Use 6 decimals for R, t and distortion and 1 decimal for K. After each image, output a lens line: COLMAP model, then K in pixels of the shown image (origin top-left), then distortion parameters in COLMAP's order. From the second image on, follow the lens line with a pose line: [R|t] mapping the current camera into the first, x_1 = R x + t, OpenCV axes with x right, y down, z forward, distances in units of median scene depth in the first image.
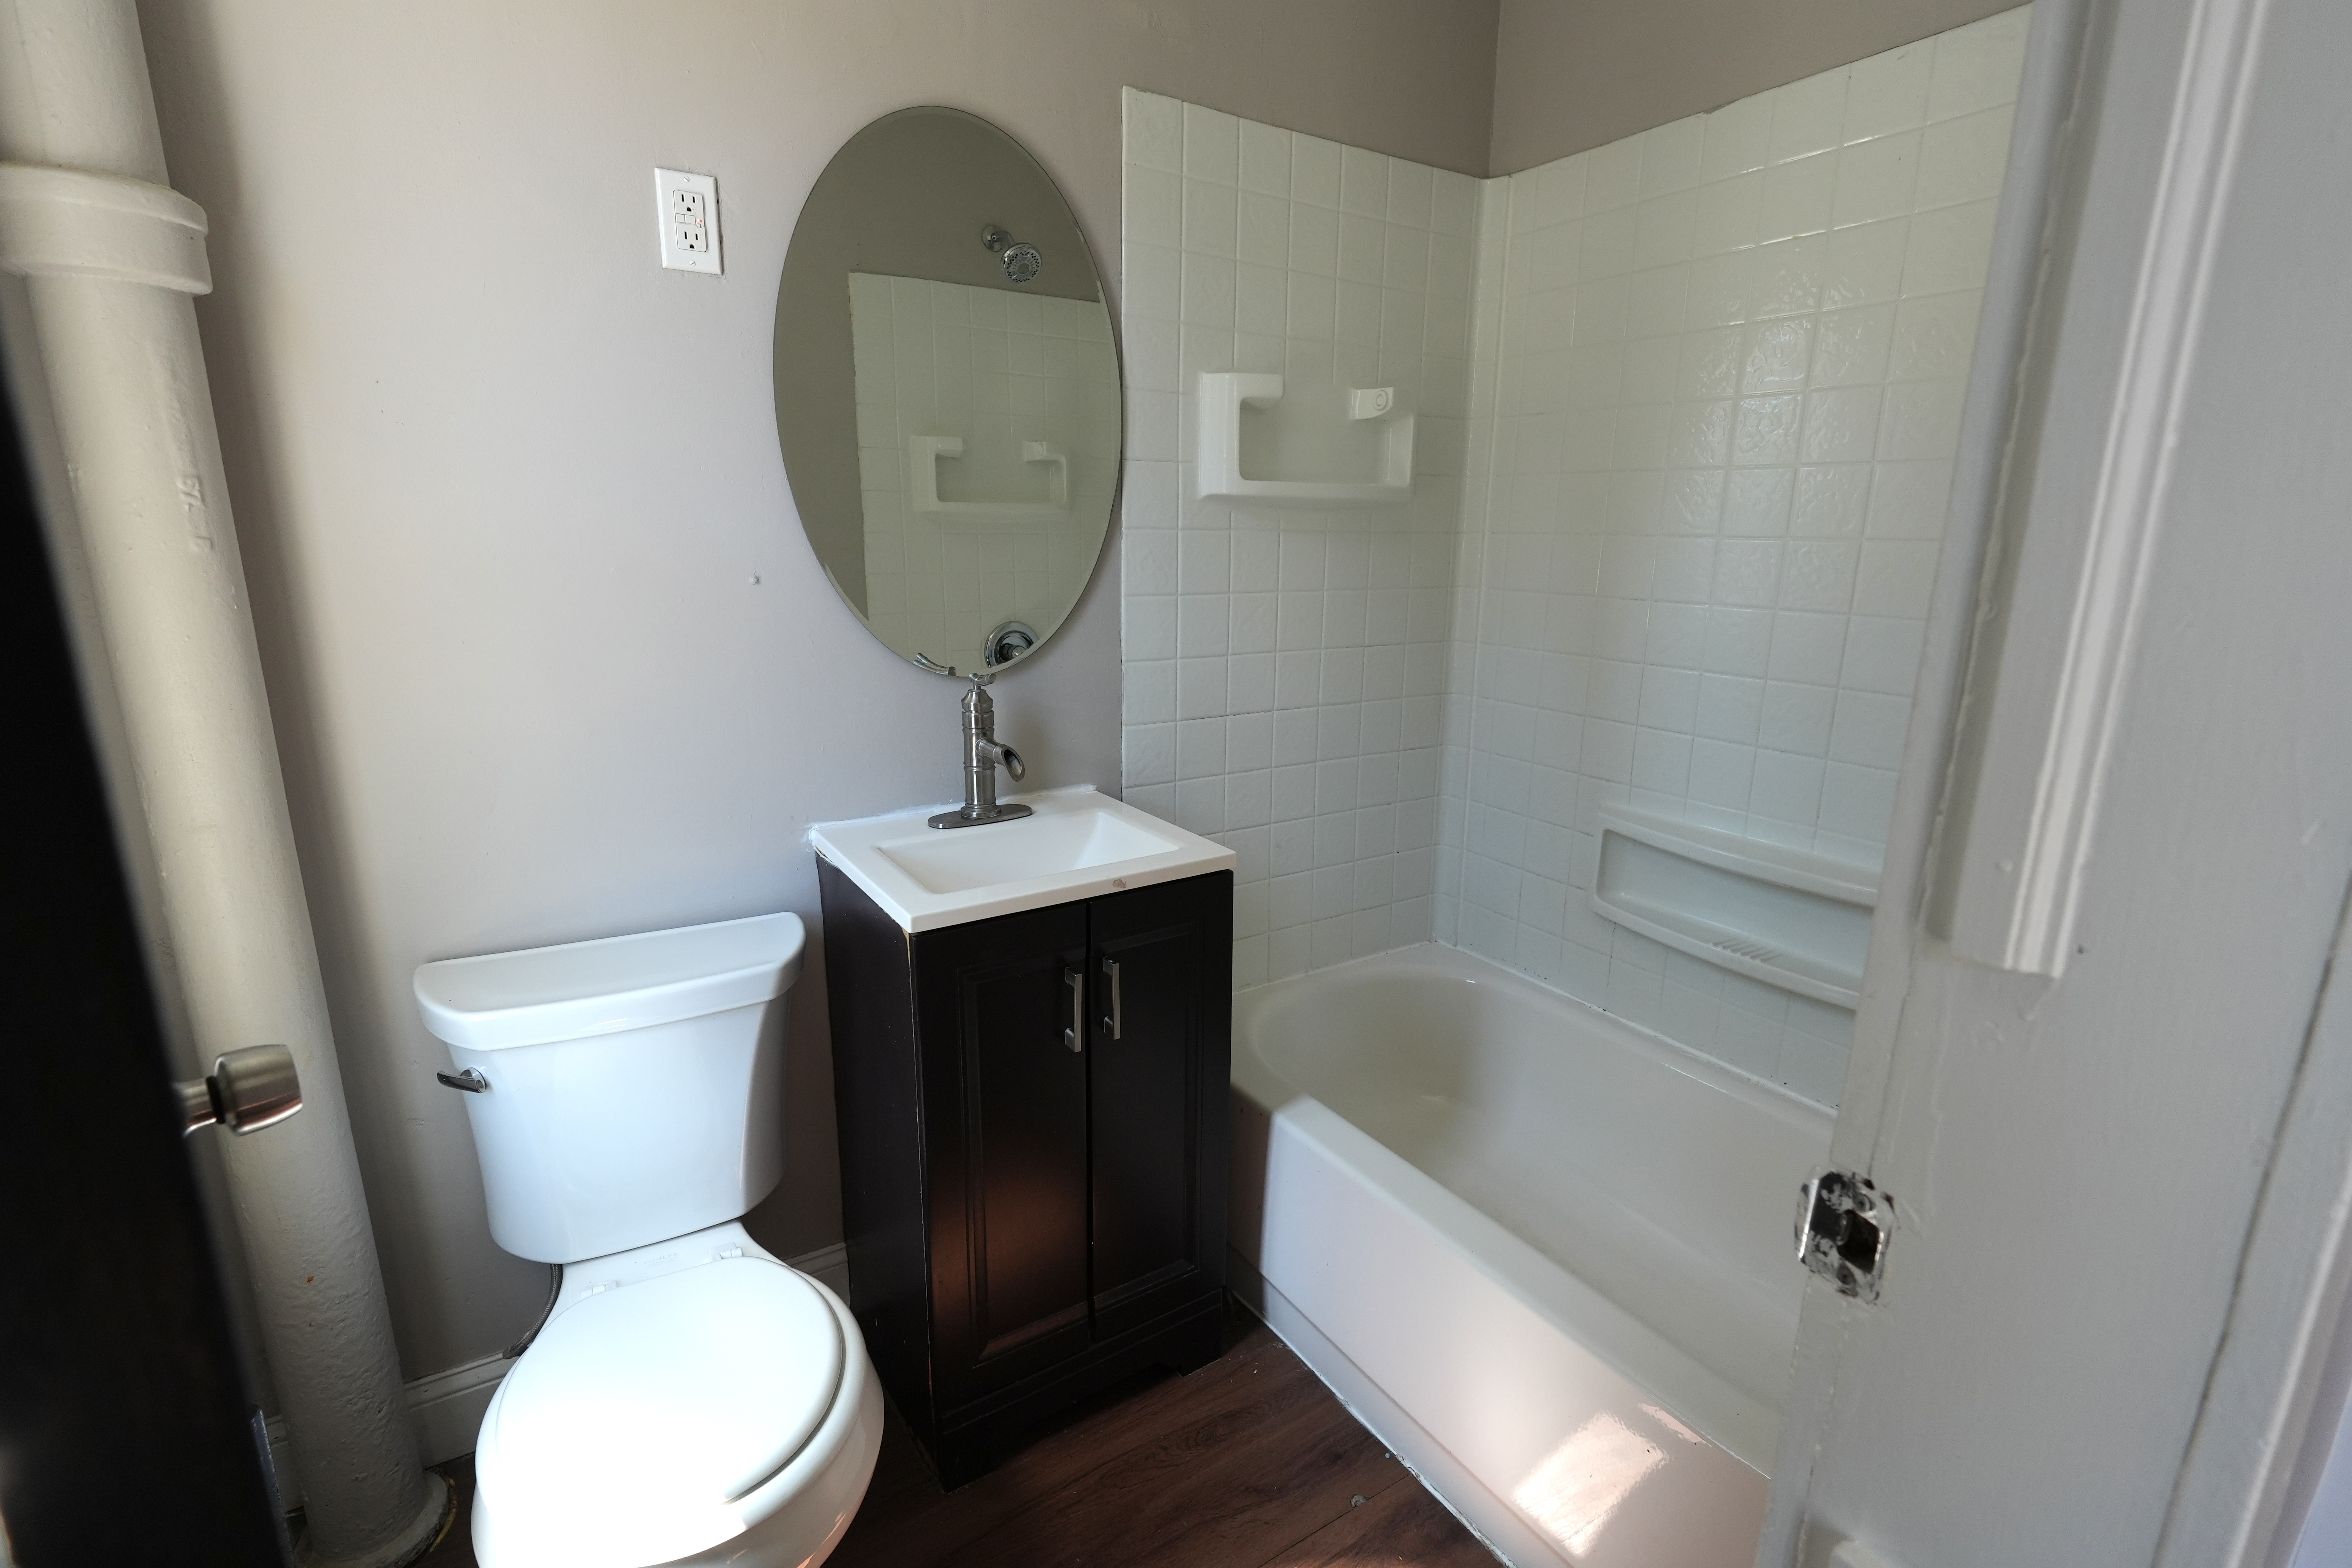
lens RADIAL K [[1076.7, 0, 1172.0], [0, 1076.7, 782.8], [0, 0, 1]] dist [-0.022036, 0.010701]
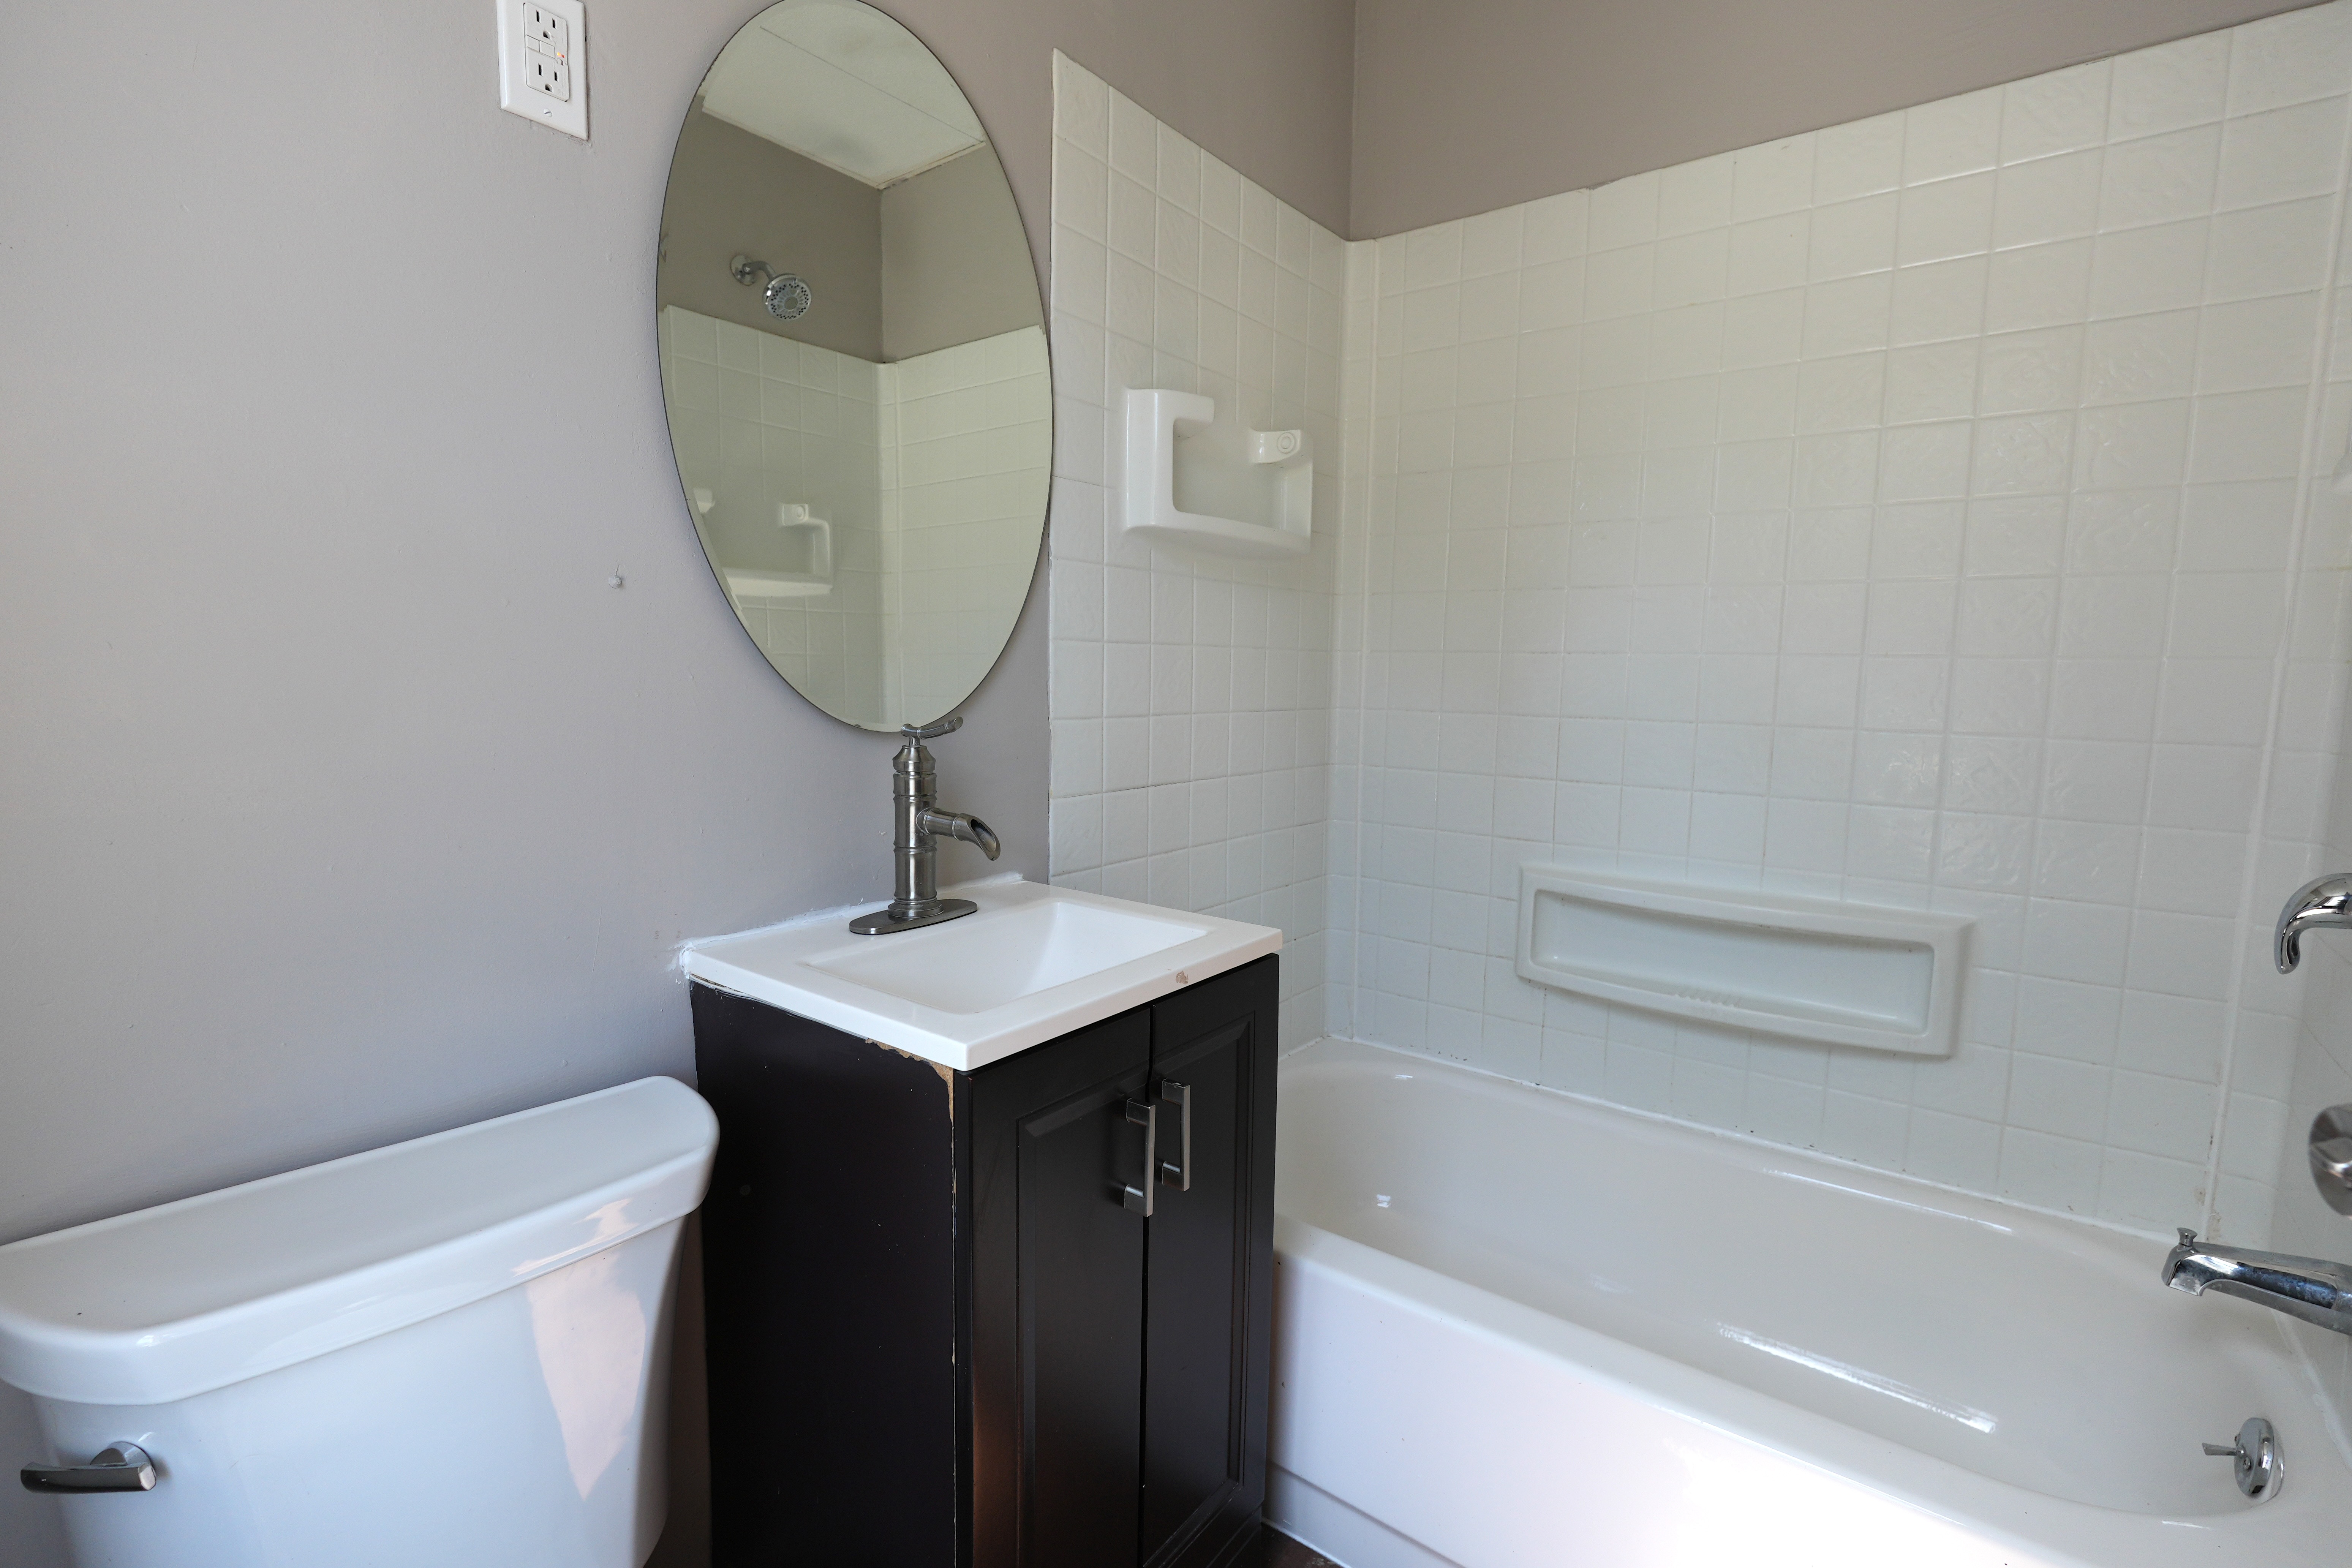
lens RADIAL K [[1076.7, 0, 1172.0], [0, 1076.7, 782.8], [0, 0, 1]] dist [-0.022036, 0.010701]
pose [[0.940036, -0.032303, 0.339543, -0.244713], [0.073113, 0.991448, -0.108095, 0.031016], [-0.333147, 0.126438, 0.934359, 0.219725]]
